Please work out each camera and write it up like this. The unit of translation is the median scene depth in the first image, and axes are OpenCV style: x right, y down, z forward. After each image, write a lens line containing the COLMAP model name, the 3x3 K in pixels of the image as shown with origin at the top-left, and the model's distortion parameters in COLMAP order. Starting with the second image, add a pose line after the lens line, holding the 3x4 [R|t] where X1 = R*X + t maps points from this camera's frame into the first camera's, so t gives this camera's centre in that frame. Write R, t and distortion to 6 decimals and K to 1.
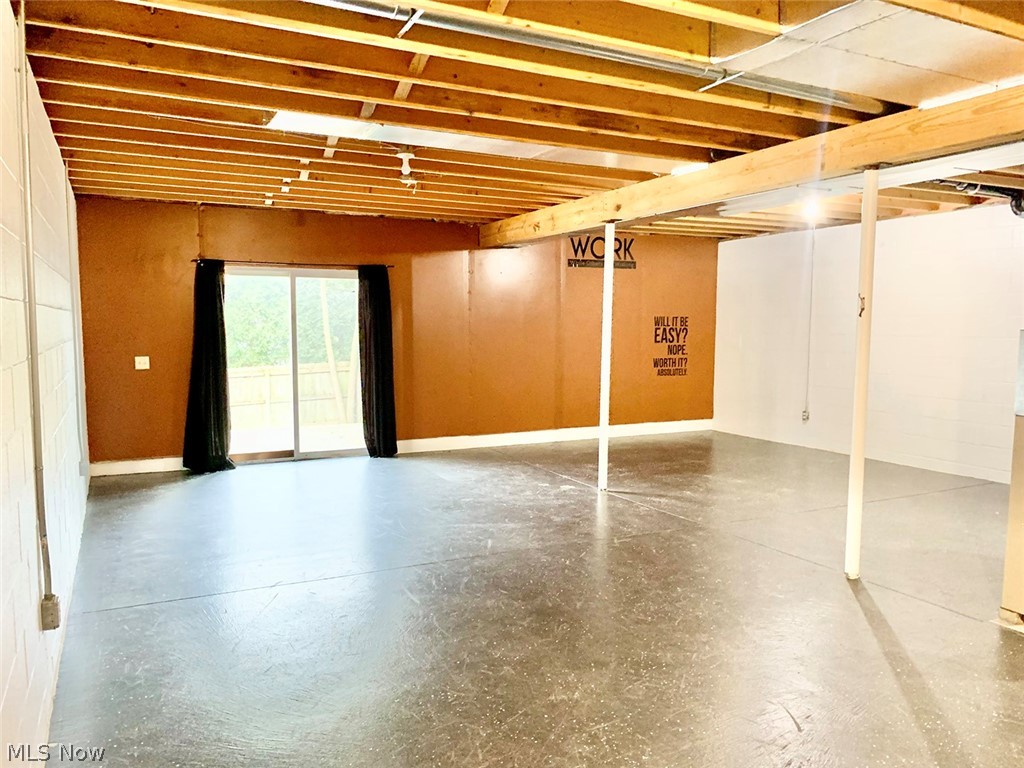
lens RADIAL K [[779.1, 0, 512.0], [0, 779.1, 384.0], [0, 0, 1]] dist [0.077174, -0.113382]
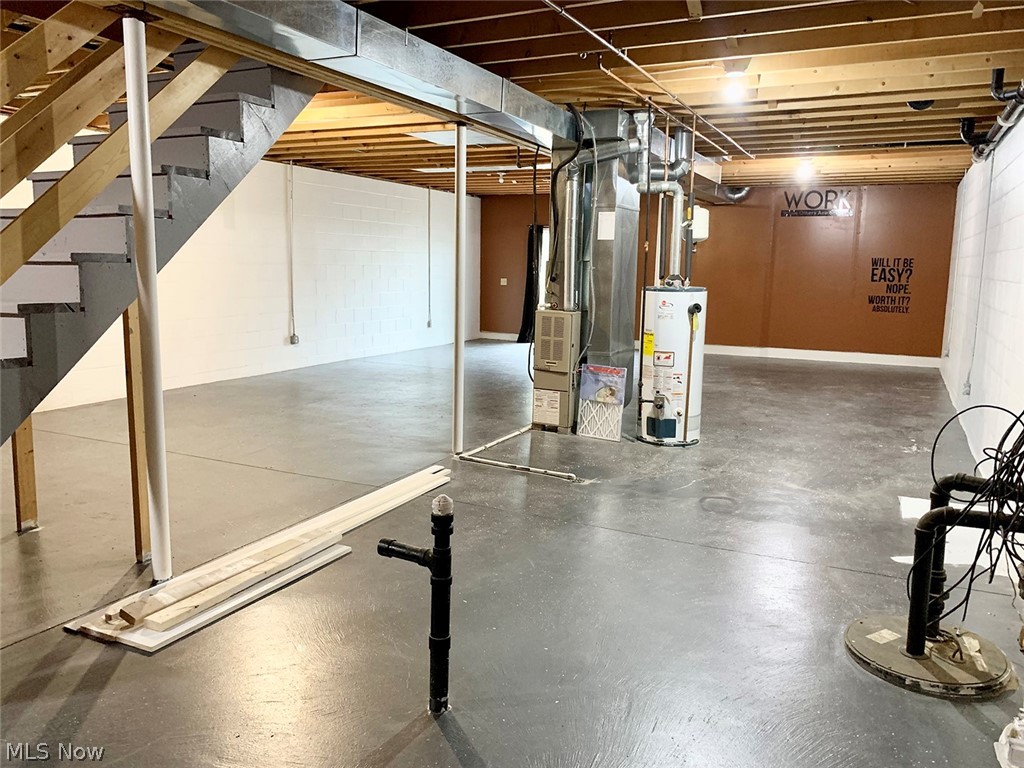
lens RADIAL K [[779.1, 0, 512.0], [0, 779.1, 384.0], [0, 0, 1]] dist [0.077174, -0.113382]
pose [[0.605493, 0.131018, -0.784992, 0.774319], [-0.076259, 0.991369, 0.106642, 0.011694], [0.792189, -0.004709, 0.610258, -0.098679]]
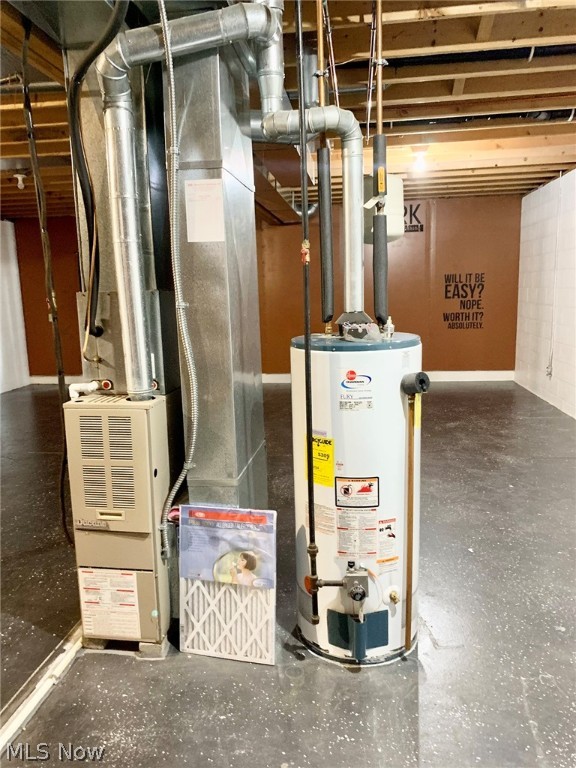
lens RADIAL K [[584.3, 0, 279.5], [0, 584.3, 385.2], [0, 0, 1]] dist [0.077174, -0.113382]
pose [[0.826070, 0.066999, -0.559570, 0.459641], [-0.012405, 0.994829, 0.100800, -0.011833], [0.563430, -0.076326, 0.822630, 0.177037]]
